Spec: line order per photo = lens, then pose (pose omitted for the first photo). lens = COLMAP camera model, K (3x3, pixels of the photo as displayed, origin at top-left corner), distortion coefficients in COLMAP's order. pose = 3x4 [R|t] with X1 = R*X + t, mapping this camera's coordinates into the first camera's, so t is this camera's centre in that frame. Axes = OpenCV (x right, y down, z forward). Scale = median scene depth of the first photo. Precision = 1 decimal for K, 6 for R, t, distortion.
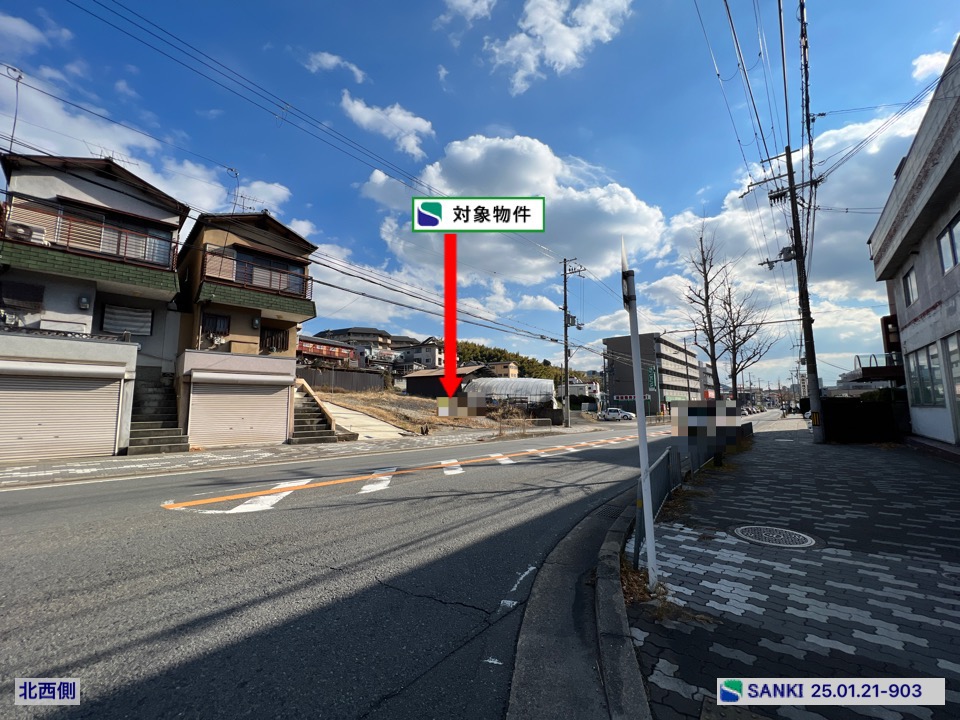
lens RADIAL K [[383.5, 0, 479.7], [0, 383.5, 364.6], [0, 0, 1]] dist [-0.001389, 0.000569]
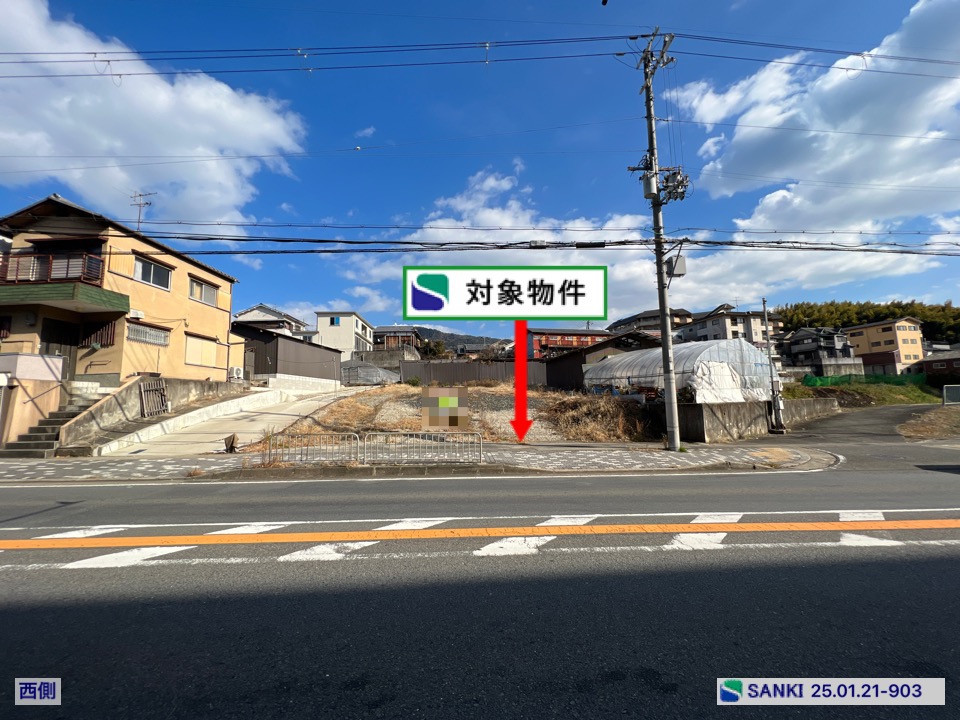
lens RADIAL K [[385.5, 0, 481.7], [0, 385.5, 362.7], [0, 0, 1]] dist [-0.002501, -0.000001]
pose [[0.670484, -0.090364, -0.736400, 0.119918], [0.100258, 0.994486, -0.030750, 0.019498], [0.735119, -0.053212, 0.675847, 0.175112]]
